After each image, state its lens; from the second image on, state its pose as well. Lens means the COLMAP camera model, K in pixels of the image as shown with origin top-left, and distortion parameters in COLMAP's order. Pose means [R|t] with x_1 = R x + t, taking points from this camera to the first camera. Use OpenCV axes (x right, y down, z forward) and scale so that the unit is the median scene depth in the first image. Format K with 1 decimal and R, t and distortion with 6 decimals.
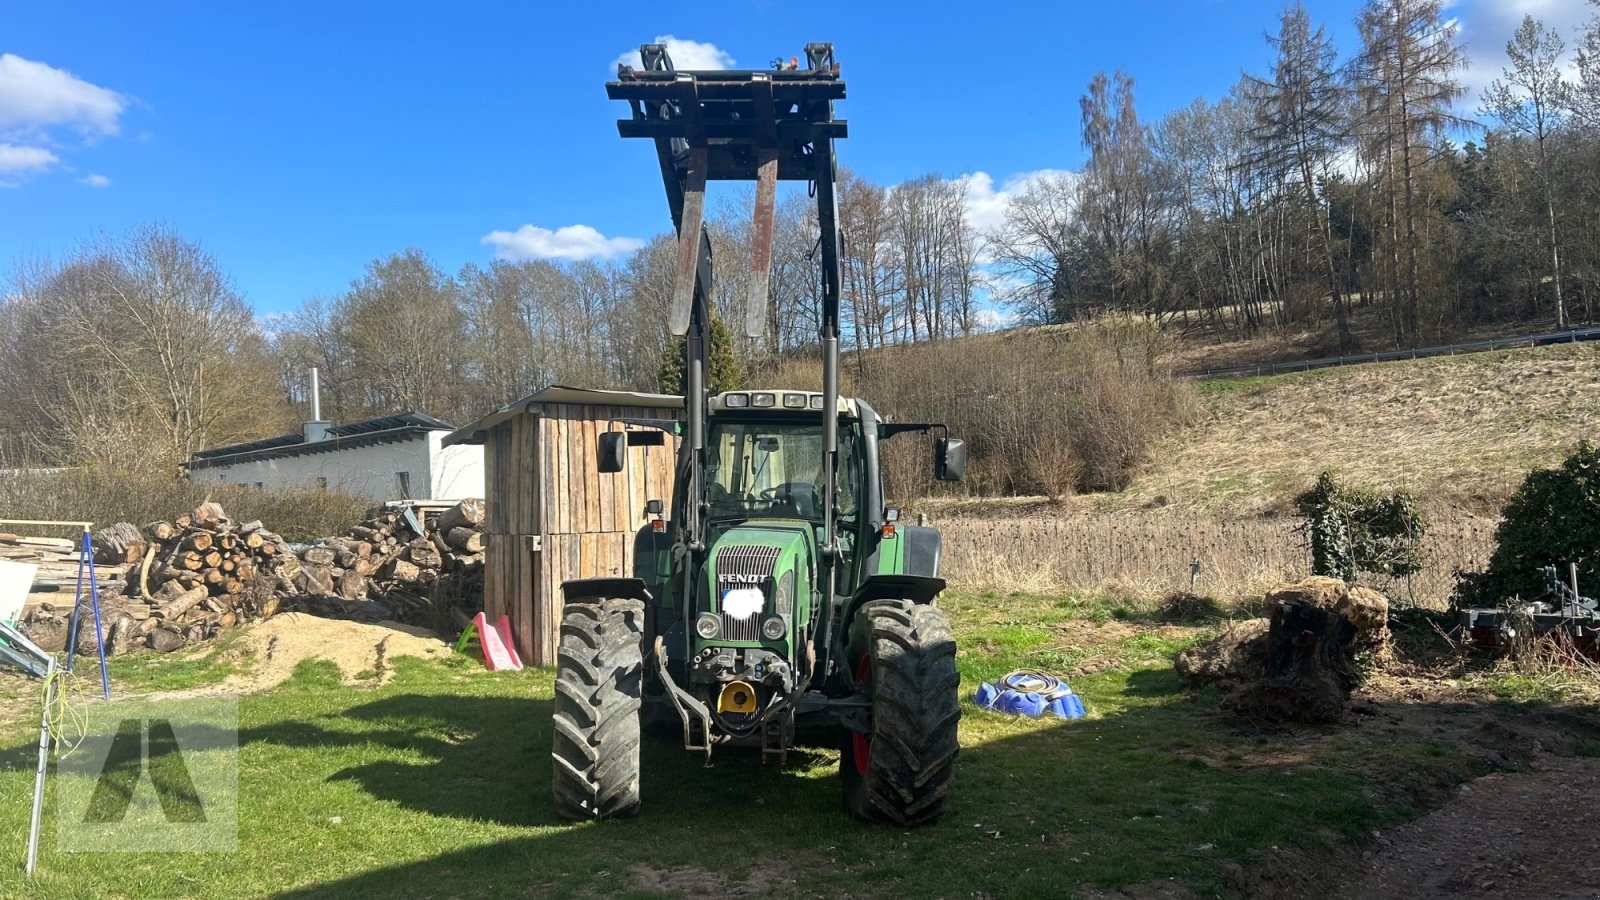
lens RADIAL K [[1220.1, 0, 802.9], [0, 1220.1, 469.6], [0, 0, 1]] dist [0.080994, -0.108263]
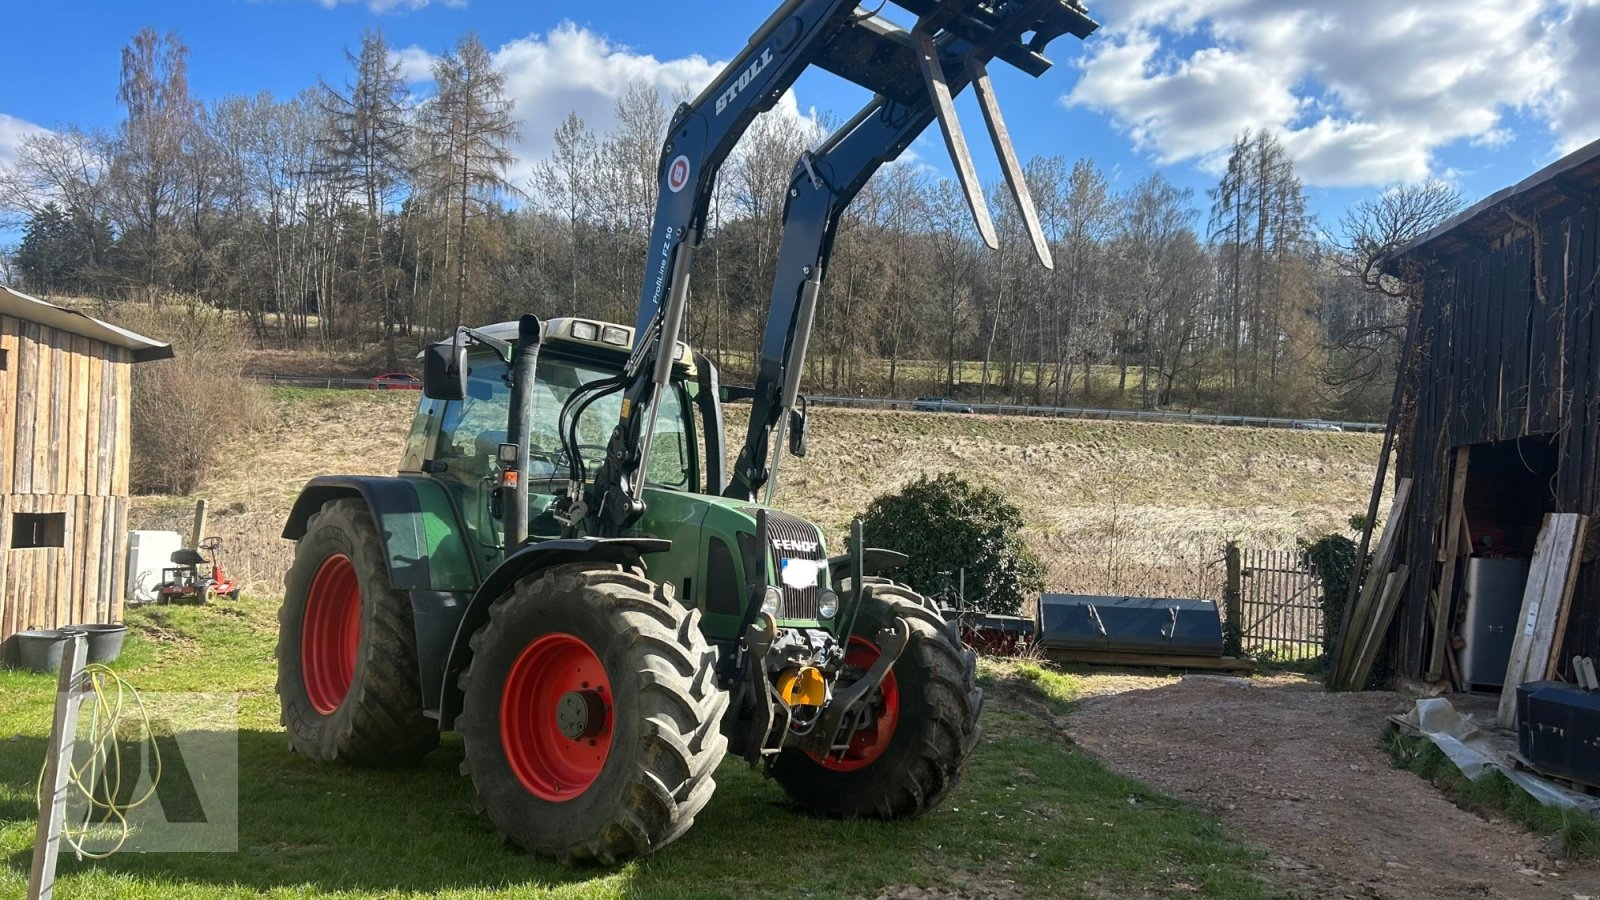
lens RADIAL K [[1224.1, 0, 790.4], [0, 1224.1, 457.6], [0, 0, 1]] dist [0.049130, -0.010633]
pose [[0.693443, 0.094865, 0.714239, -0.273161], [-0.076036, 0.995394, -0.058386, 0.032486], [-0.716489, -0.013821, 0.697462, 0.173217]]
